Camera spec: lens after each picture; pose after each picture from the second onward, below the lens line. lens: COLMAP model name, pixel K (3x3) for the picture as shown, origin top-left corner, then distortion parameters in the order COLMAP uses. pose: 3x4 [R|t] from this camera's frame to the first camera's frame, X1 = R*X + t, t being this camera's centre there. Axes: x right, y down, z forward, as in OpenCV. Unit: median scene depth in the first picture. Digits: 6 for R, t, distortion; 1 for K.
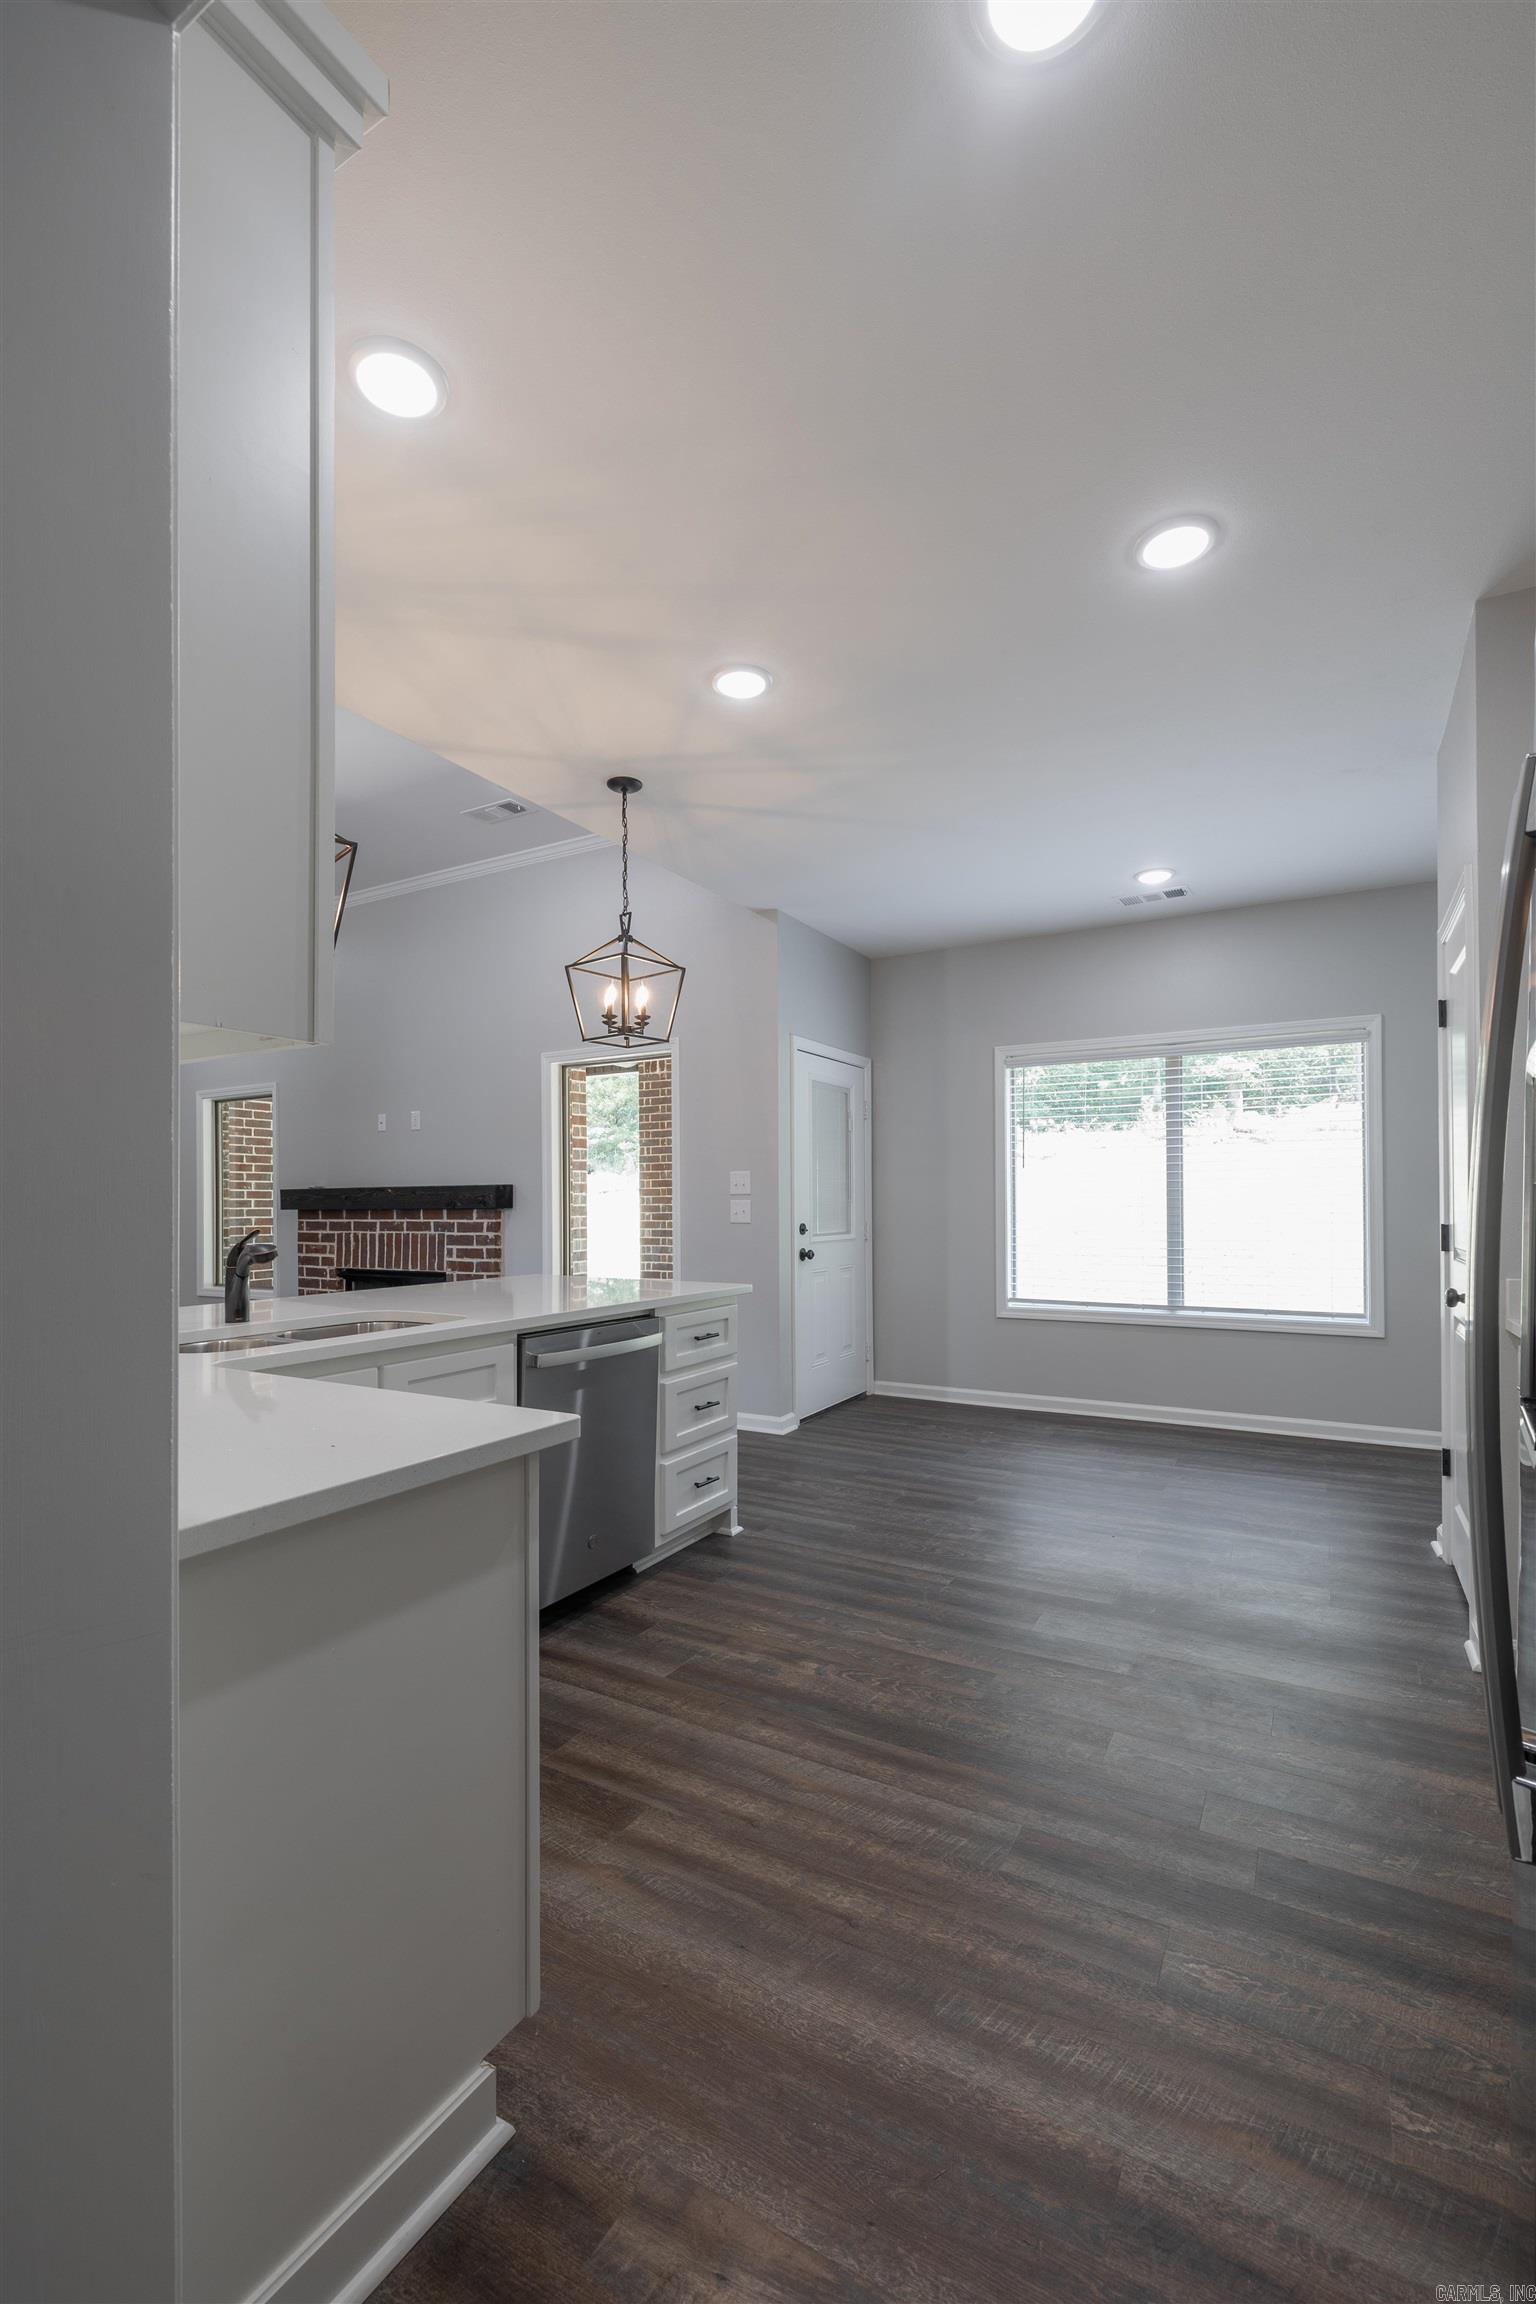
lens RADIAL K [[1041.8, 0, 723.3], [0, 1041.8, 1194.9], [0, 0, 1]] dist [0.003335, -0.000352]
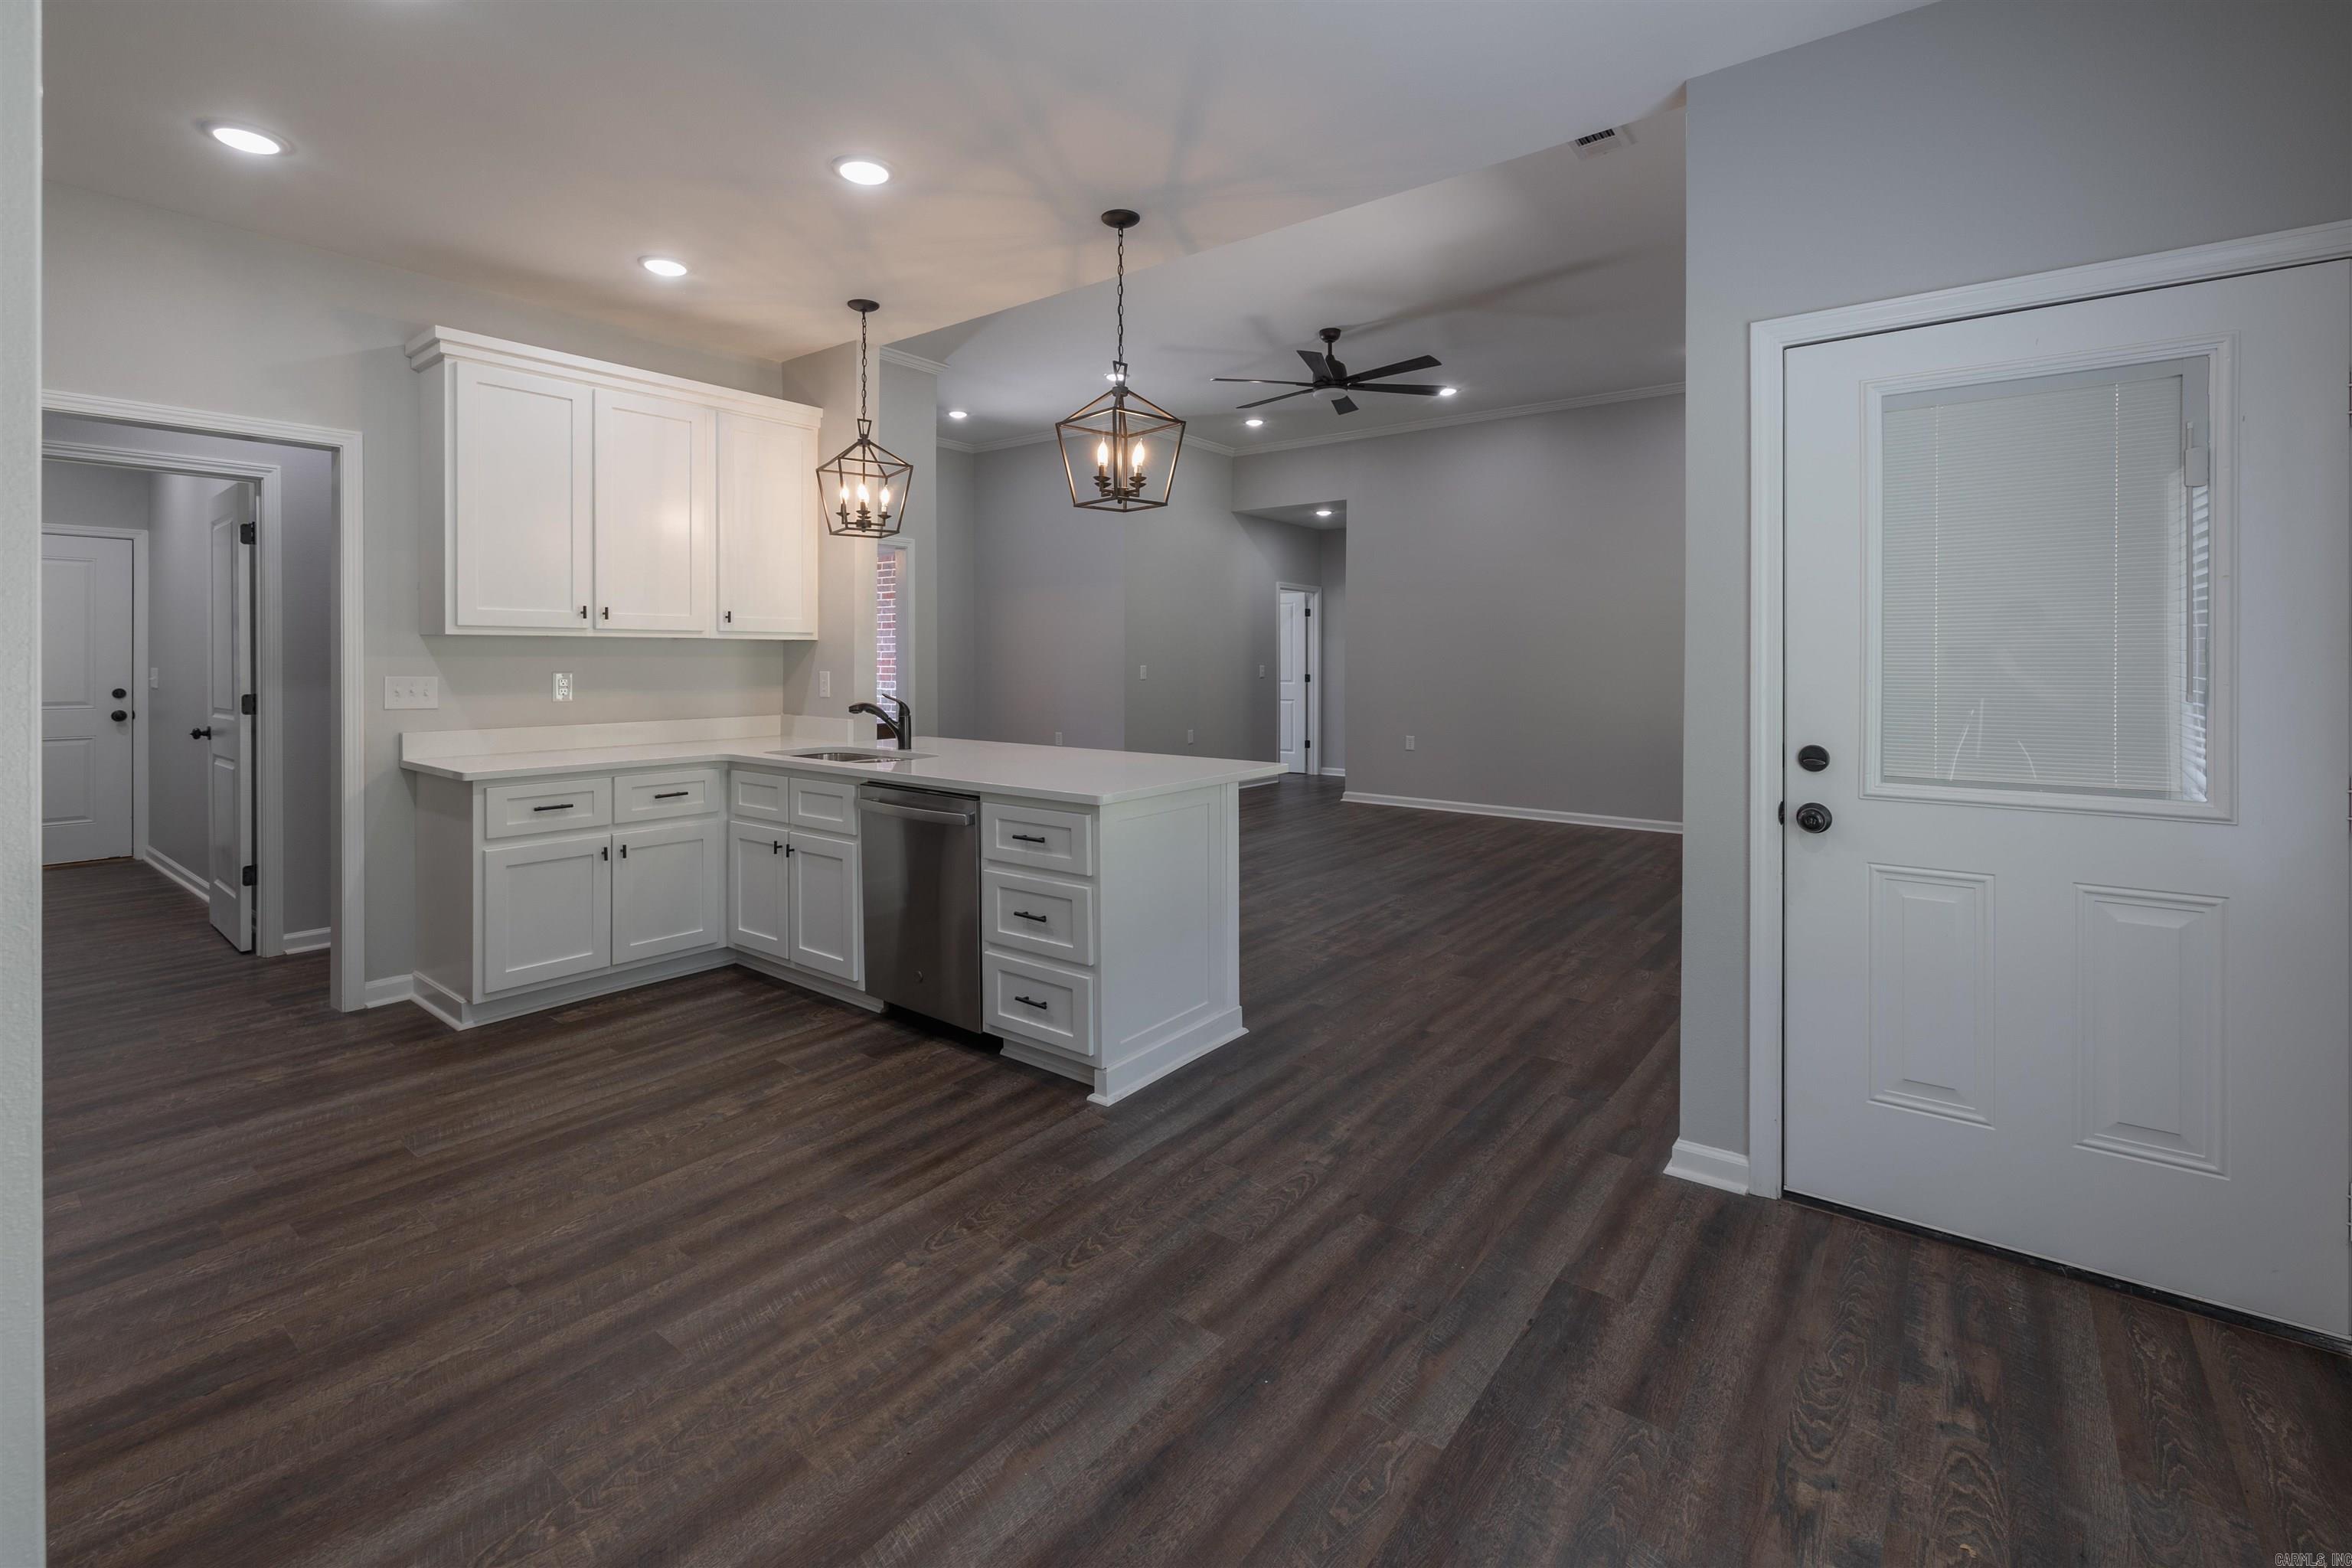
lens RADIAL K [[1063.6, 0, 1163.4], [0, 1063.6, 660.7], [0, 0, 1]] dist [0.003335, -0.000352]
pose [[-0.163136, 0.005526, -0.986588, 0.504878], [0.014492, 0.999890, 0.003205, -0.010122], [0.986497, -0.013775, -0.163198, 0.741810]]
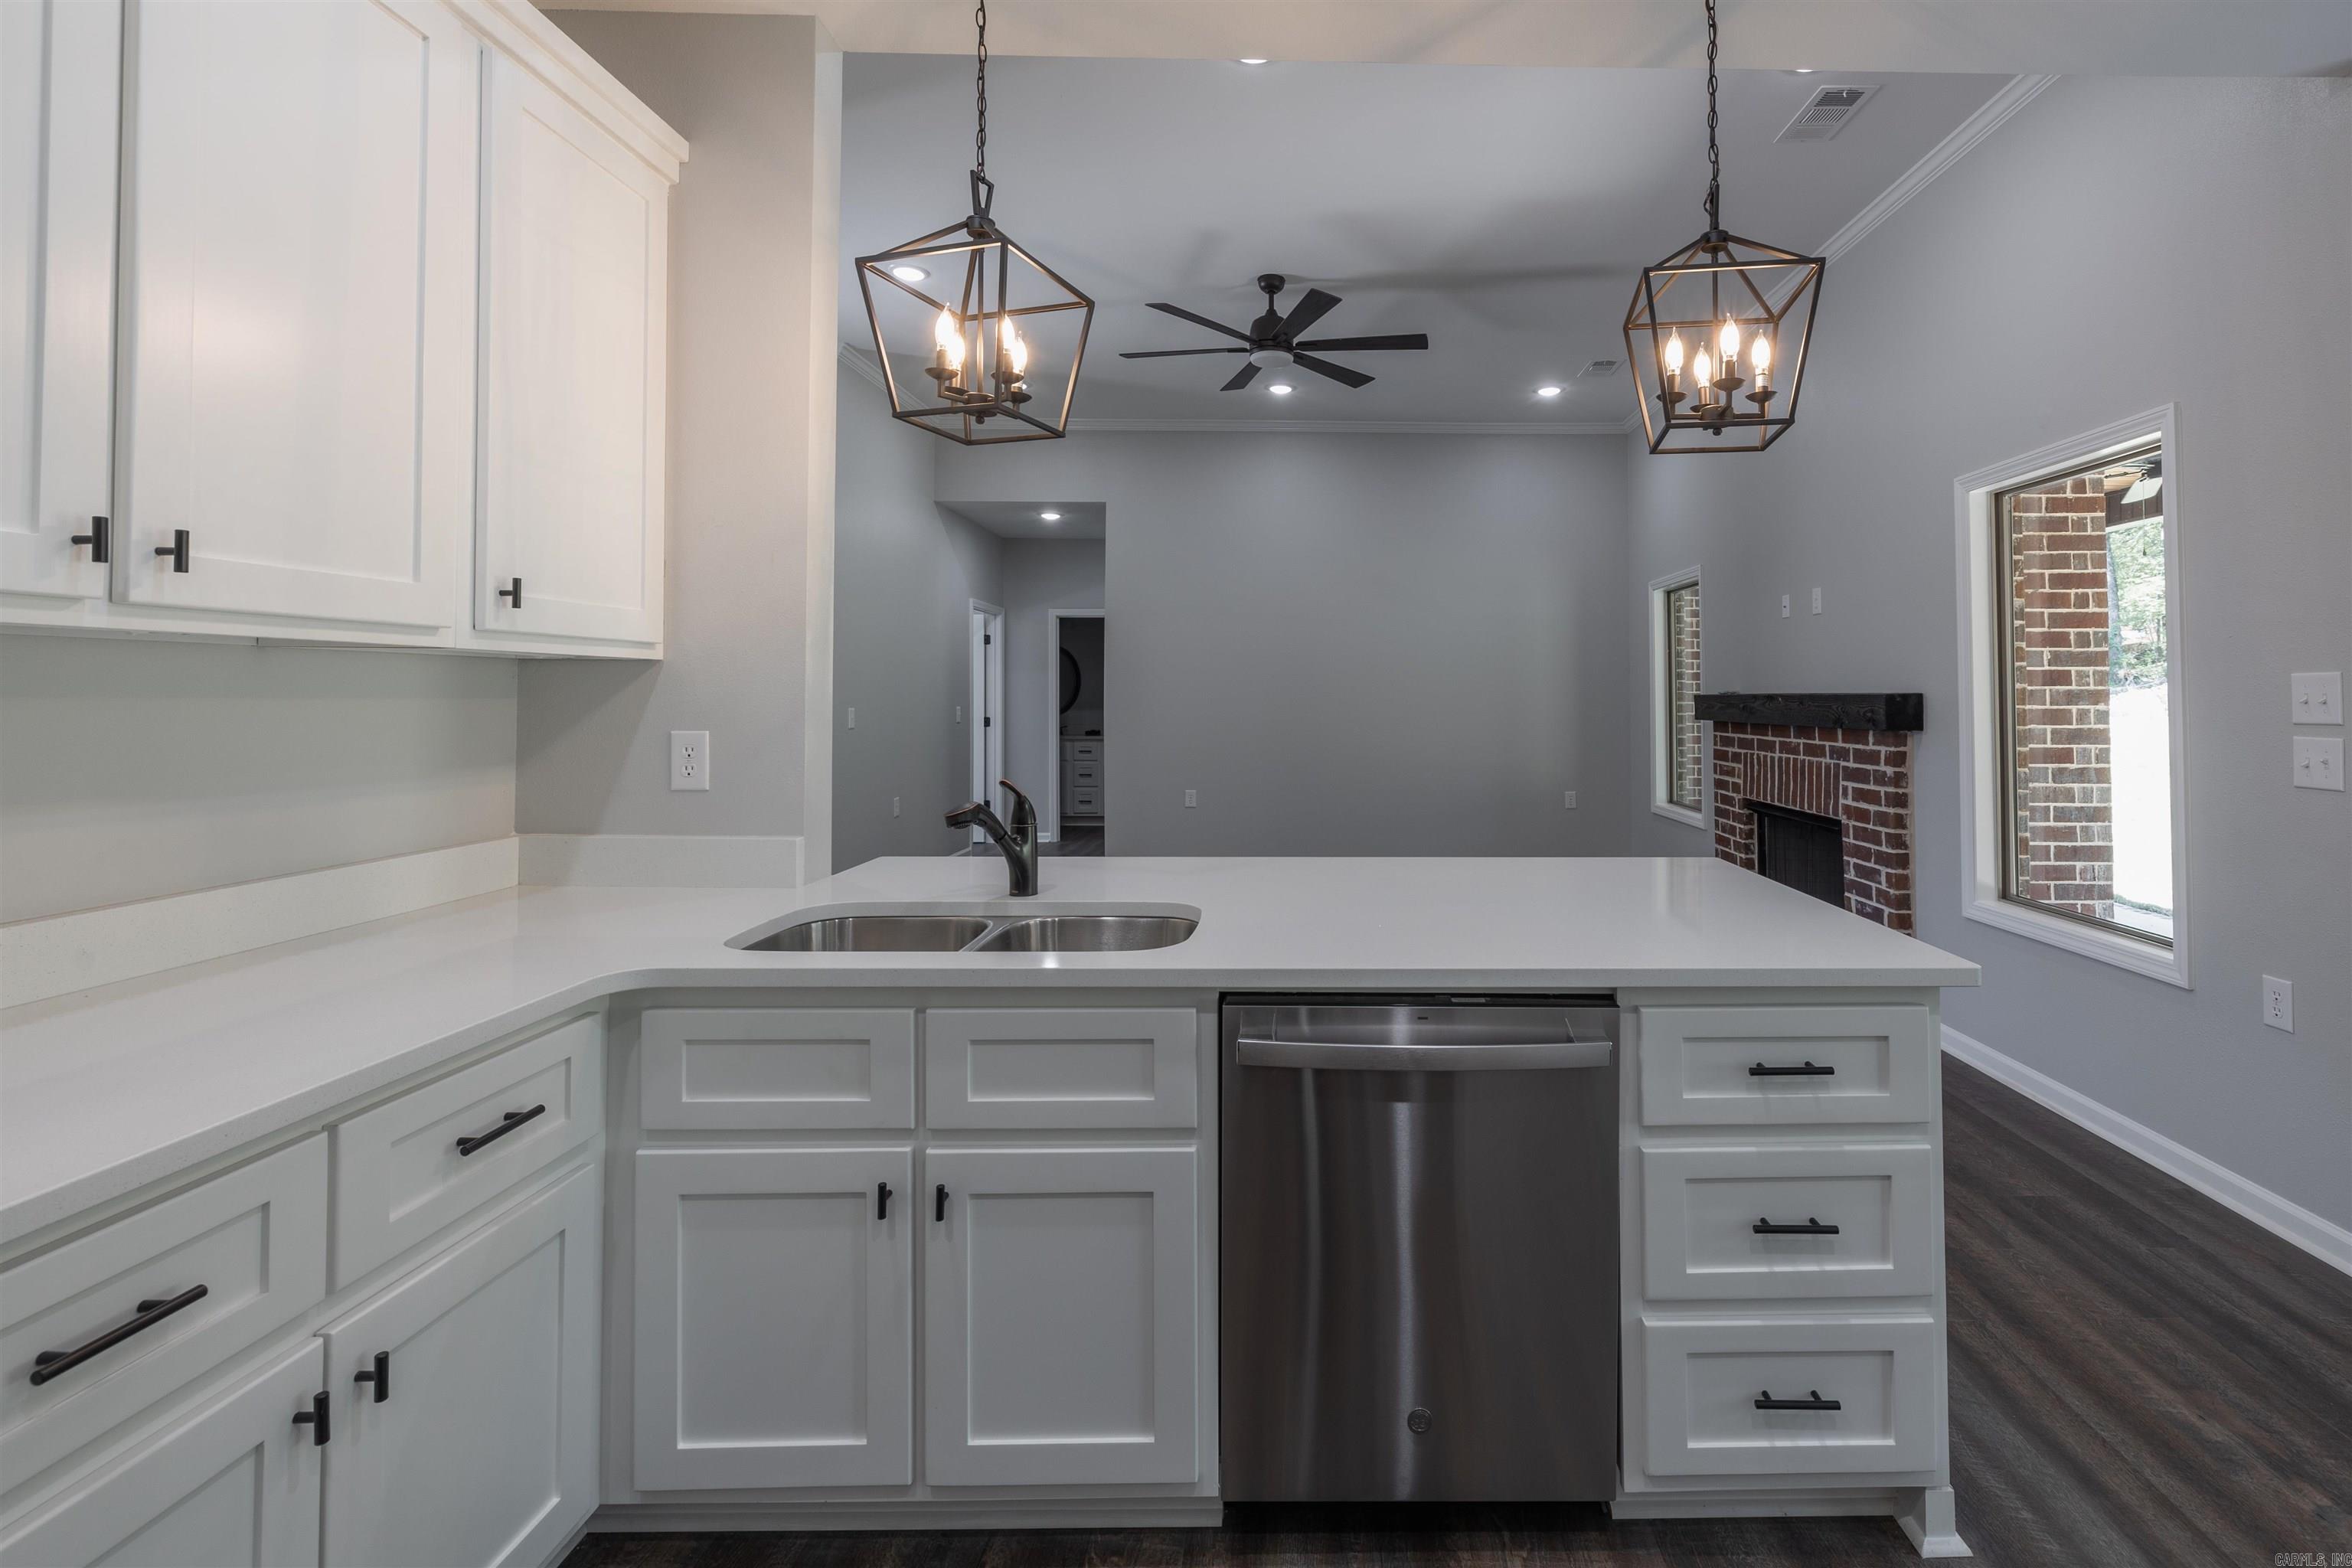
lens RADIAL K [[1063.6, 0, 1293.3], [0, 1063.6, 669.7], [0, 0, 1]] dist [0.003335, -0.000352]
pose [[0.510387, -0.016319, -0.859790, 0.156712], [0.007083, 0.999866, -0.014773, -0.017266], [0.859916, 0.001450, 0.510434, 0.343123]]
